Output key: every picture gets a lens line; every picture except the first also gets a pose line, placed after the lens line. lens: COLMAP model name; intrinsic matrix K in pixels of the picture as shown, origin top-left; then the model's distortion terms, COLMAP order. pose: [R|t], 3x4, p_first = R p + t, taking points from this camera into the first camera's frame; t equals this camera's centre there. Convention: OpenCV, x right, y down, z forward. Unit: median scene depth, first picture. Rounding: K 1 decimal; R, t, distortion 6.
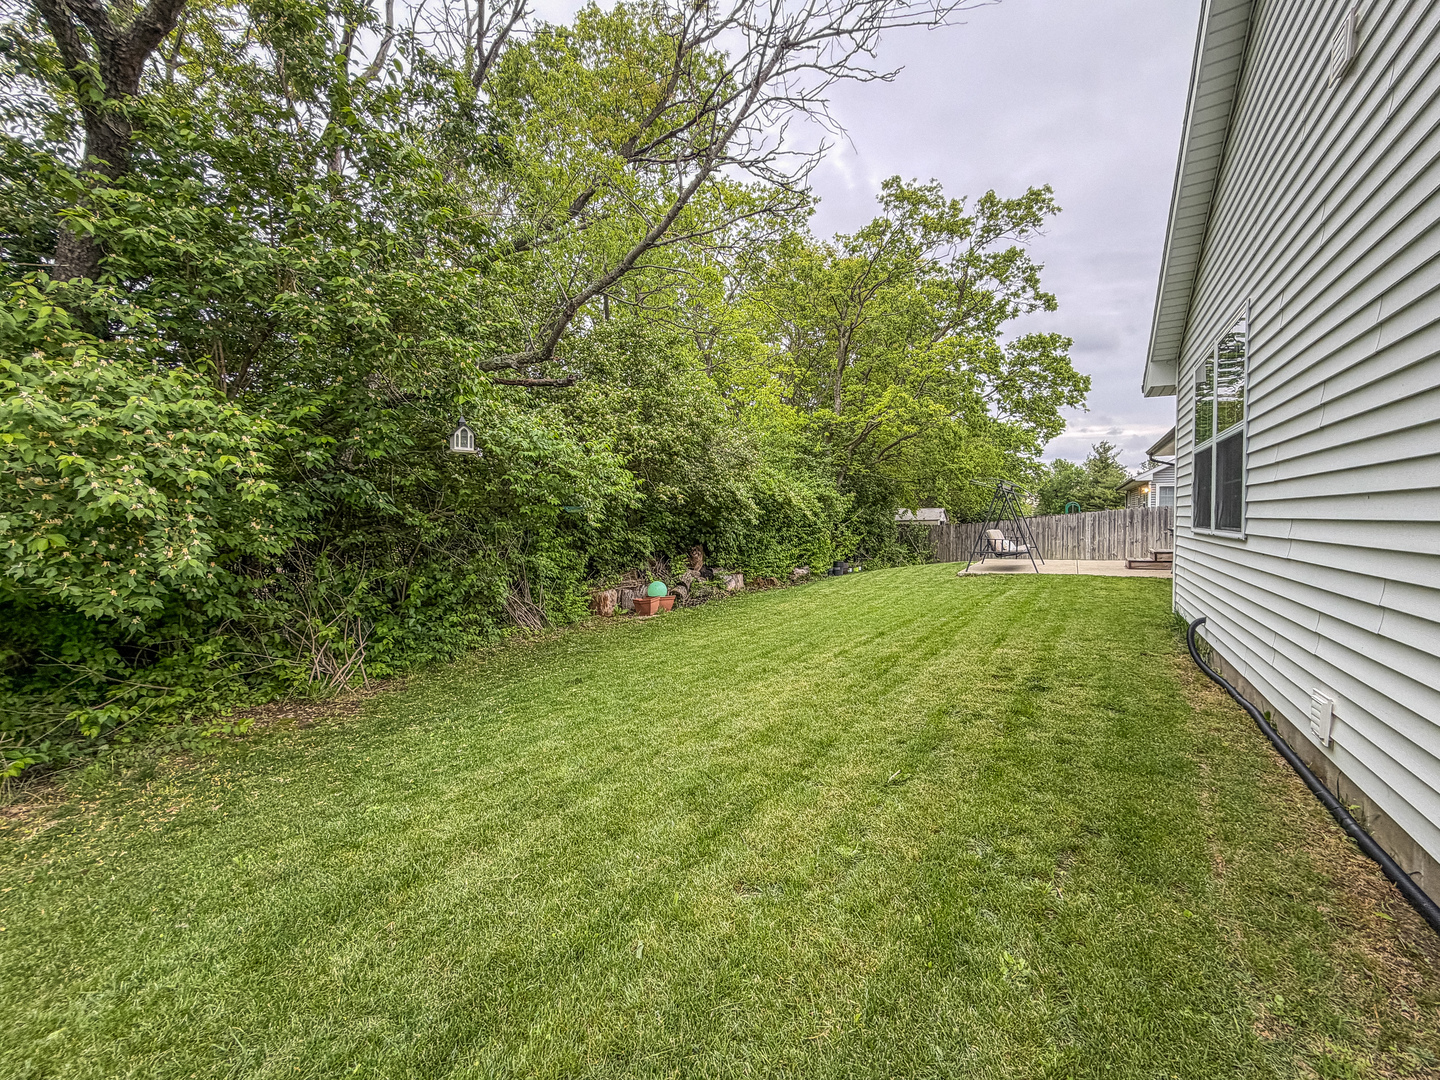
lens RADIAL K [[596.6, 0, 727.5], [0, 596.6, 518.9], [0, 0, 1]] dist [-0.003380, -0.000276]
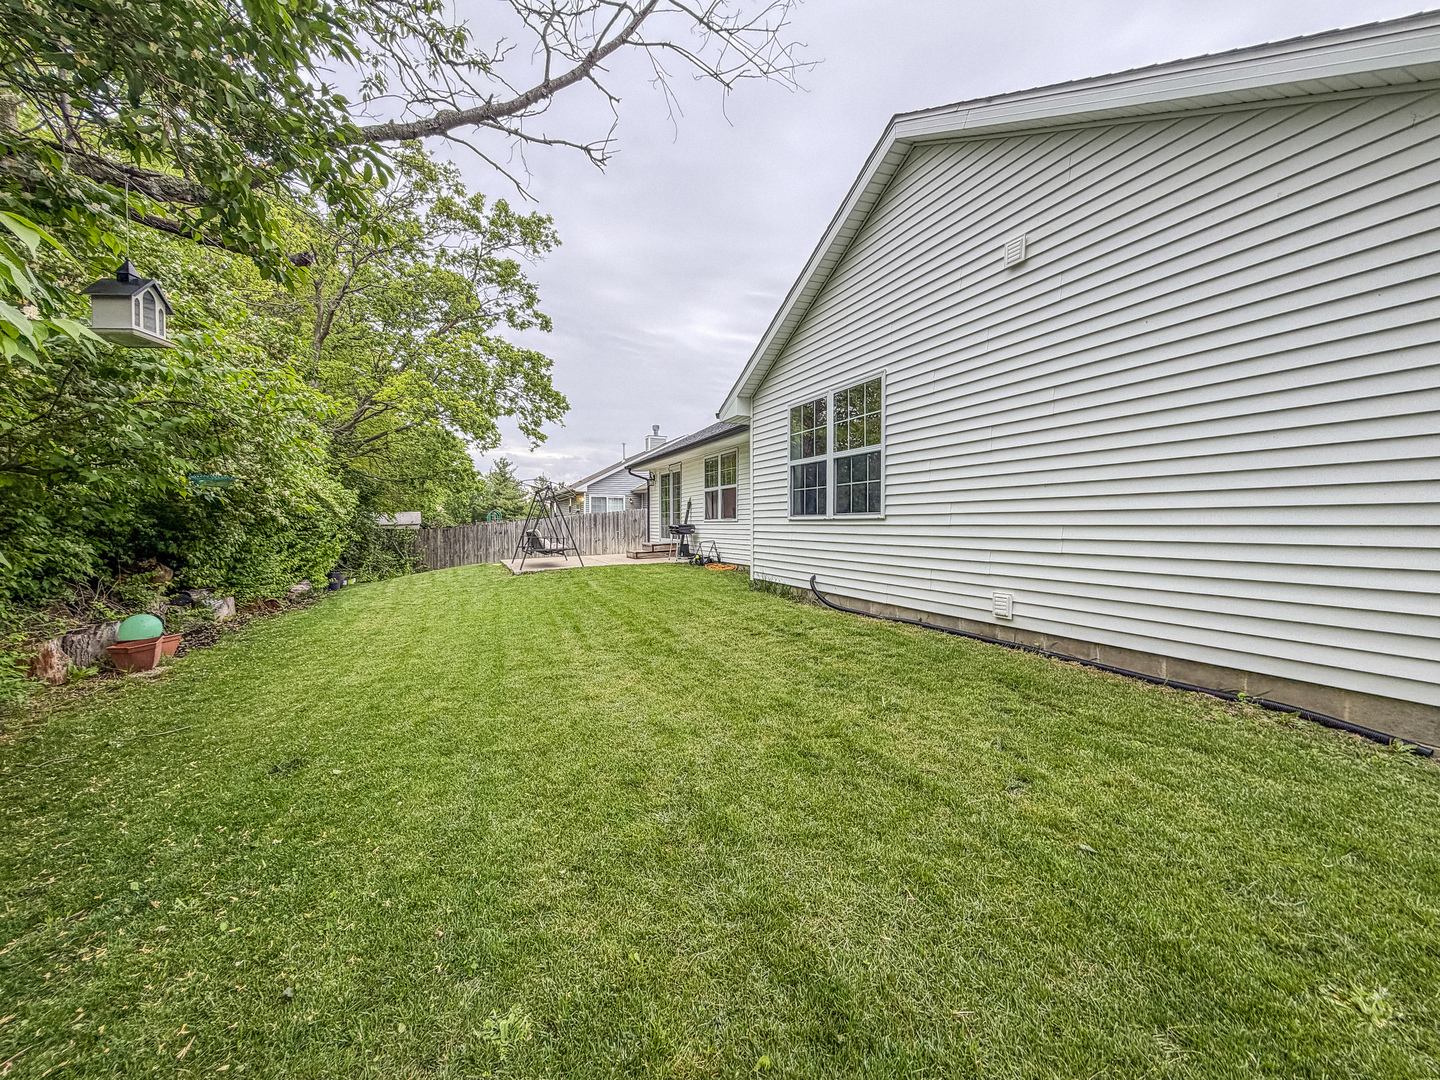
lens RADIAL K [[596.6, 0, 727.5], [0, 596.6, 518.9], [0, 0, 1]] dist [-0.003380, -0.000276]
pose [[0.577923, 0.004406, 0.816079, -0.169655], [0.009443, 0.999882, -0.012086, 0.012995], [-0.816036, 0.014691, 0.577814, 0.103382]]
